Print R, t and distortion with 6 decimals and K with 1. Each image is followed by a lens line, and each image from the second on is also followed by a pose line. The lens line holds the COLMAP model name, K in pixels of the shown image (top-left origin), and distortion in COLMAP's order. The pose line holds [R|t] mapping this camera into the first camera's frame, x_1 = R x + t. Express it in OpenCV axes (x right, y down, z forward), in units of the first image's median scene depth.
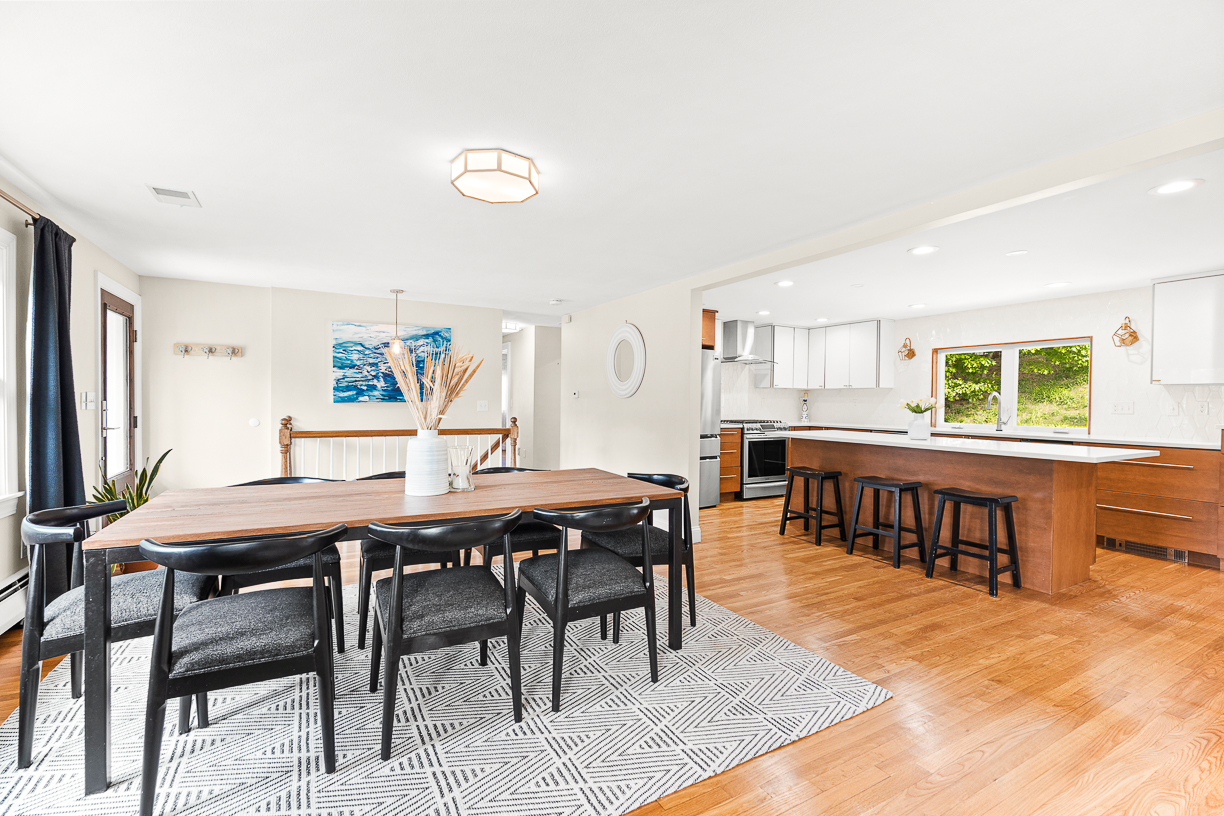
lens RADIAL K [[540.1, 0, 612.0], [0, 540.1, 408.0], [0, 0, 1]] dist [-0.001863, -0.000457]
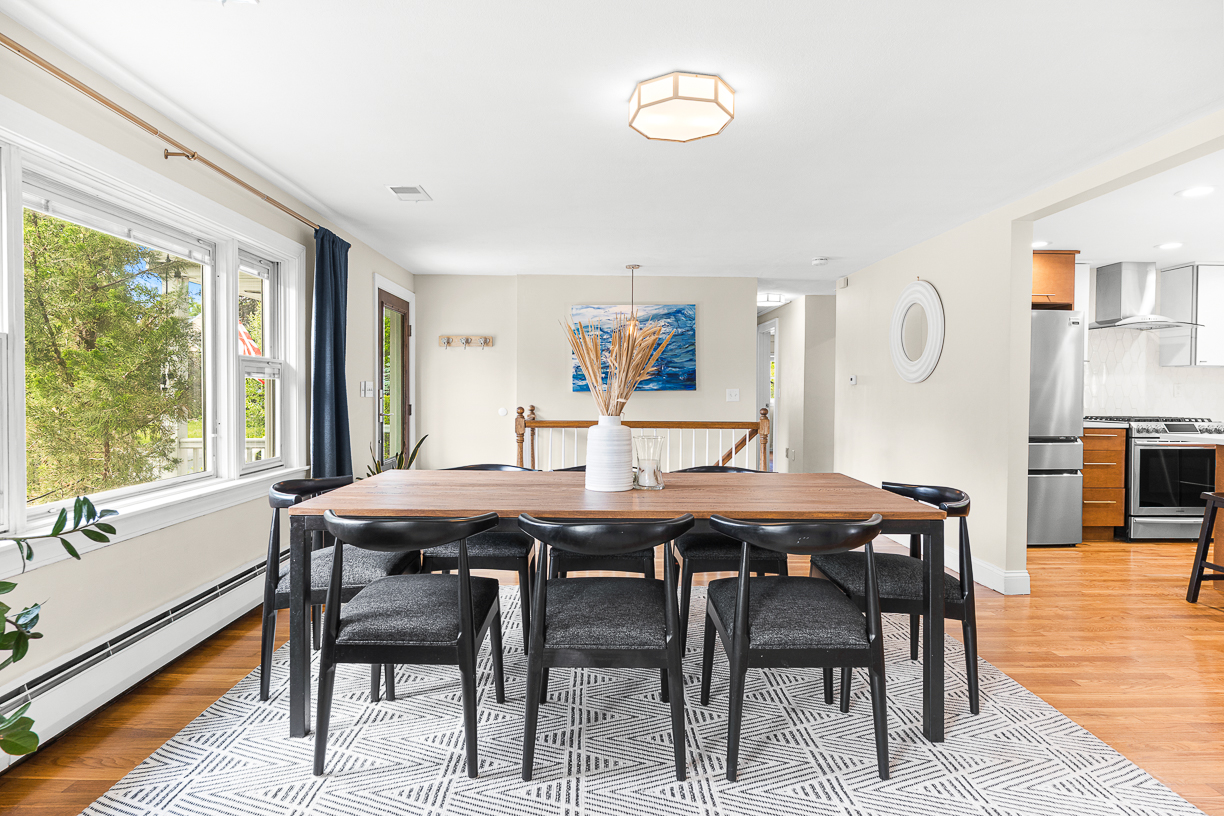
lens RADIAL K [[642.6, 0, 608.5], [0, 642.6, 400.3], [0, 0, 1]] dist [-0.000838, 0.000486]
pose [[0.882790, 0.000663, -0.469767, 0.112858], [-0.002376, 0.999993, -0.003054, 0.014570], [0.469761, 0.003813, 0.882785, 0.068888]]
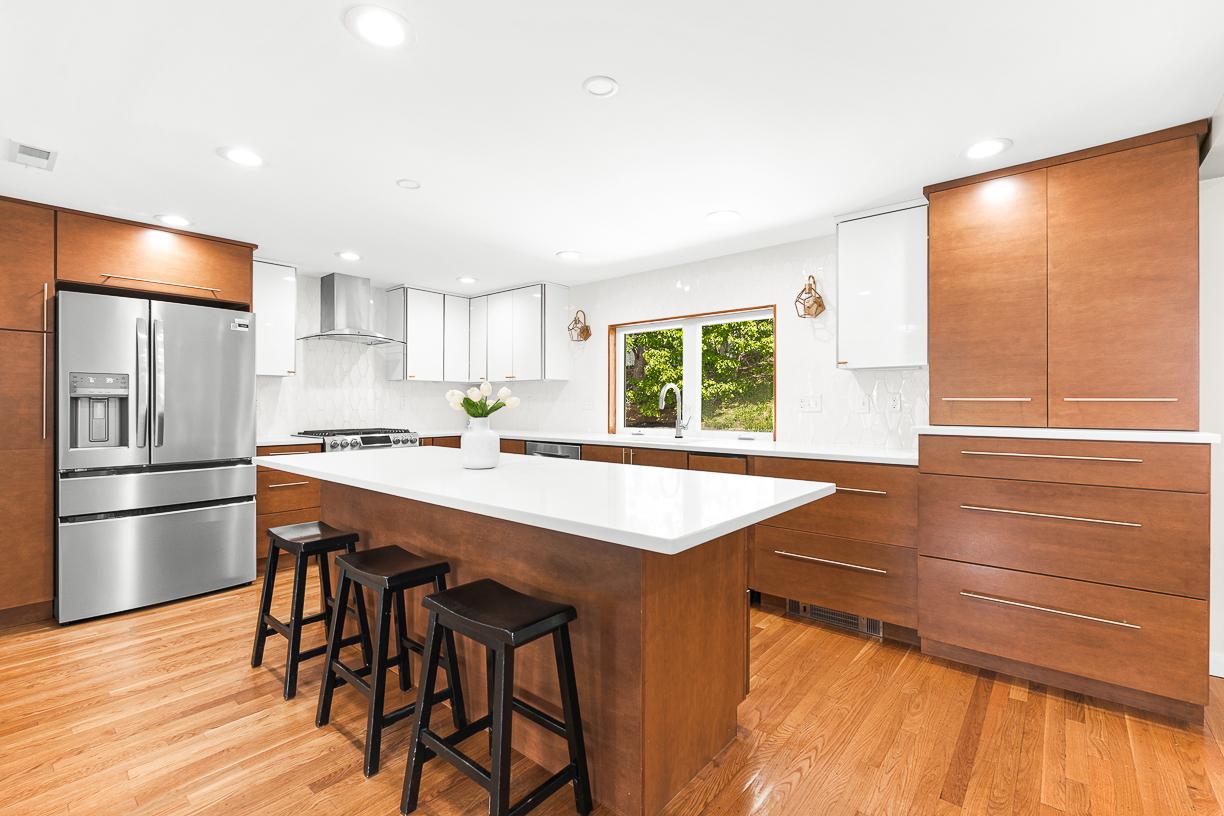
lens RADIAL K [[537.3, 0, 612.0], [0, 537.3, 408.0], [0, 0, 1]] dist [-0.003616, -0.000681]
pose [[0.937338, -0.012893, 0.348183, 0.703605], [0.014492, 0.999893, -0.001987, 0.004532], [-0.348120, 0.006908, 0.937424, 0.655912]]
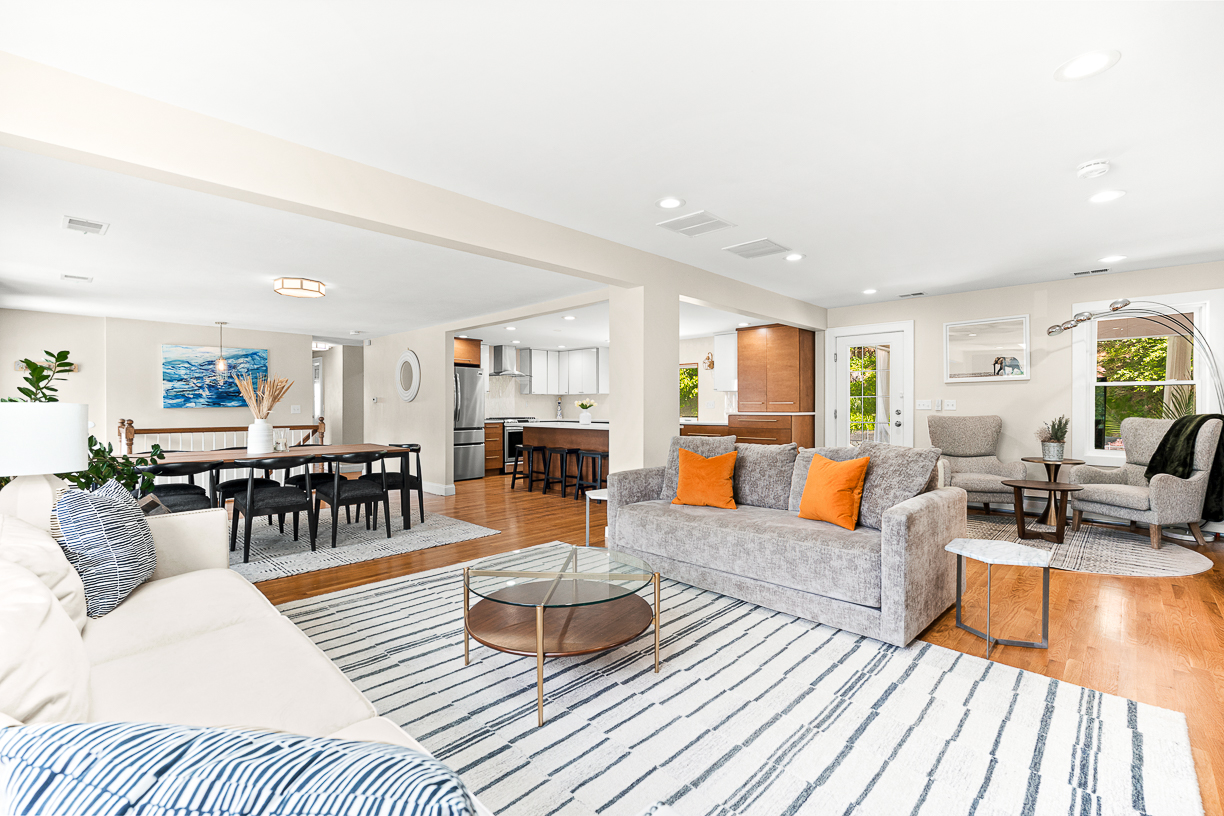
lens RADIAL K [[540.1, 0, 612.0], [0, 540.1, 408.0], [0, 0, 1]] dist [-0.001863, -0.000457]
pose [[0.957782, -0.013217, 0.287190, 0.225981], [0.016057, 0.999843, -0.007536, 0.028199], [-0.287045, 0.011830, 0.957844, -0.897079]]
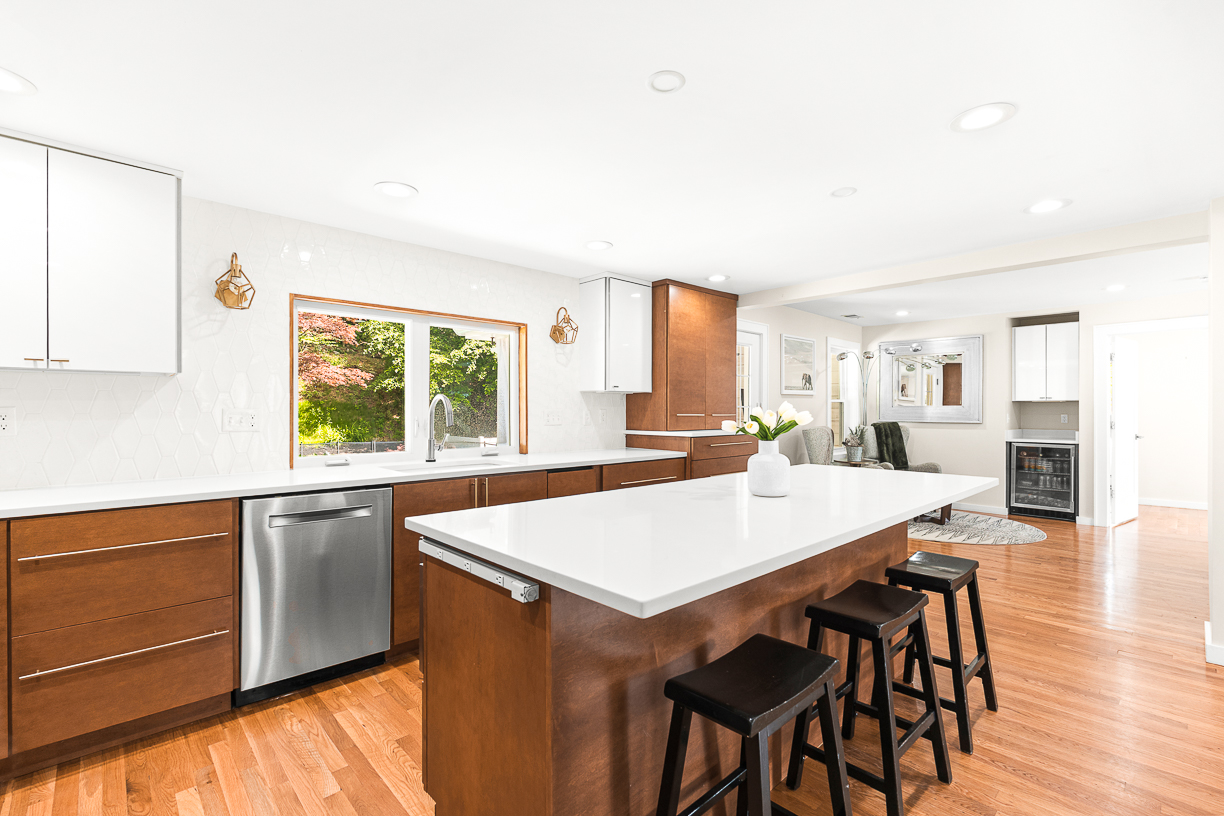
lens RADIAL K [[537.3, 0, 612.0], [0, 537.3, 408.0], [0, 0, 1]] dist [-0.003616, -0.000681]
pose [[-0.235833, -0.000754, 0.971793, 0.215940], [0.013475, 0.999901, 0.004045, -0.028031], [-0.971700, 0.014049, -0.235799, 1.713902]]
